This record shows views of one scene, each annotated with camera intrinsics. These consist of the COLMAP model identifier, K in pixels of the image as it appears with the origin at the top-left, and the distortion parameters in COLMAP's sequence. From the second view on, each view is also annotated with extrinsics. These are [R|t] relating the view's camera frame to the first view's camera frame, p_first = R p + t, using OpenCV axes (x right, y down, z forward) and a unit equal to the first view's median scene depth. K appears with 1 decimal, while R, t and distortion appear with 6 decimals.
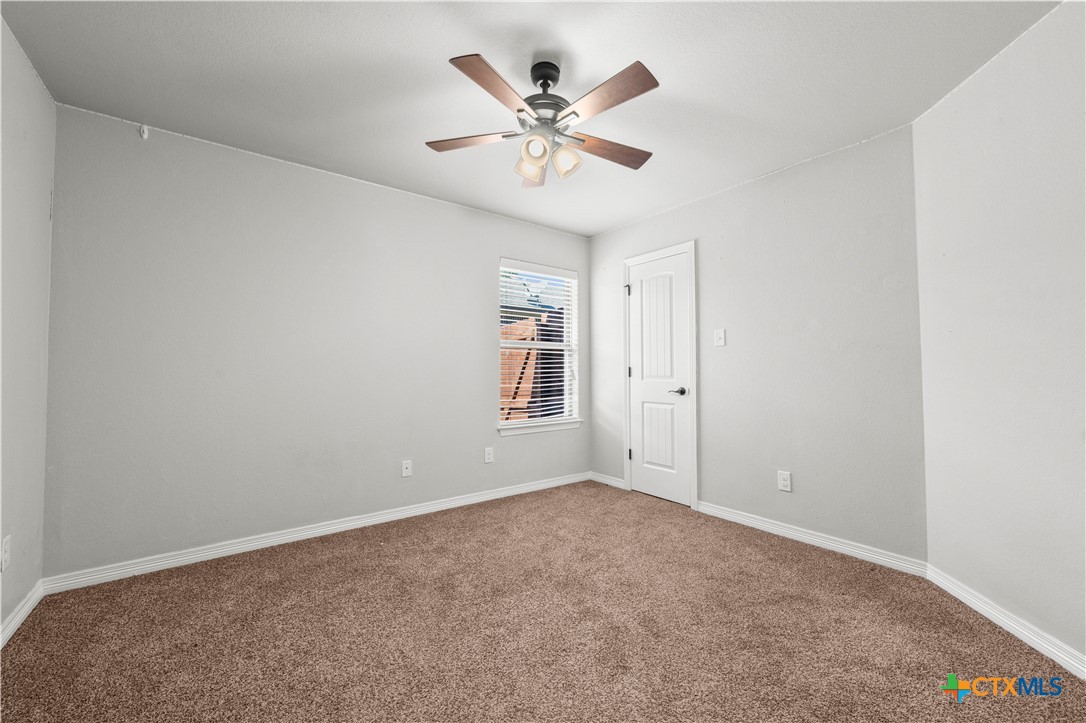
lens RADIAL K [[436.0, 0, 565.4], [0, 436.0, 353.3], [0, 0, 1]] dist [-0.002946, 0.000059]
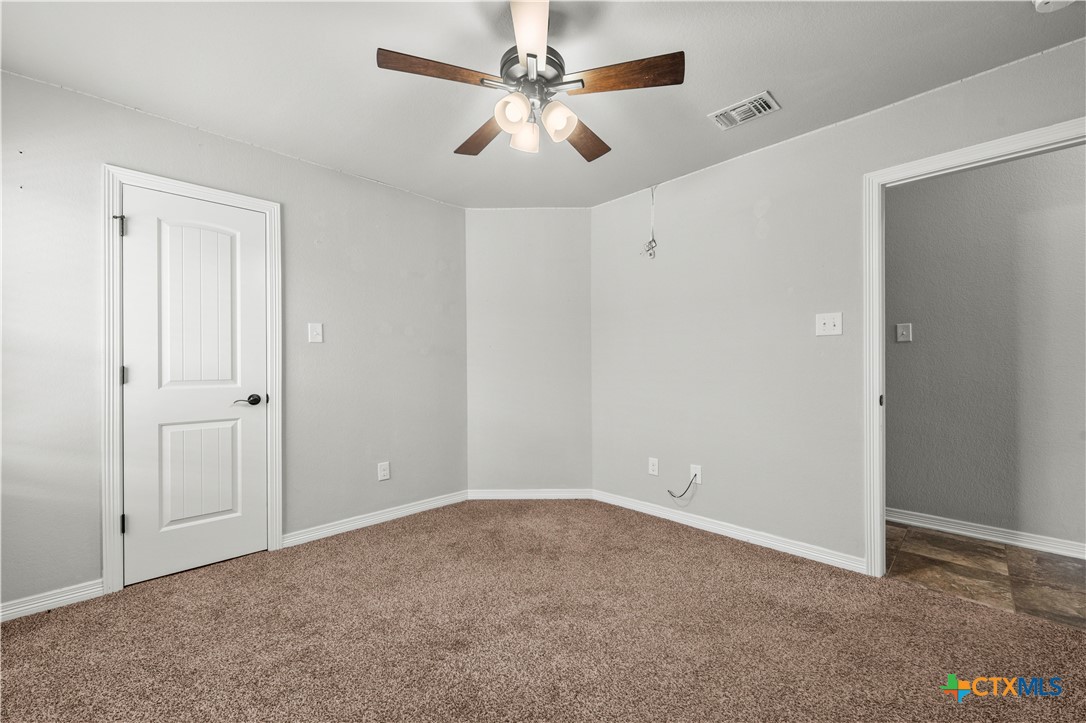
lens RADIAL K [[436.0, 0, 532.0], [0, 436.0, 365.3], [0, 0, 1]] dist [-0.002946, 0.000059]
pose [[-0.101179, 0.001675, 0.994867, -0.597038], [-0.035874, 0.999342, -0.005331, 0.018985], [-0.994221, -0.036229, -0.101053, 0.715740]]
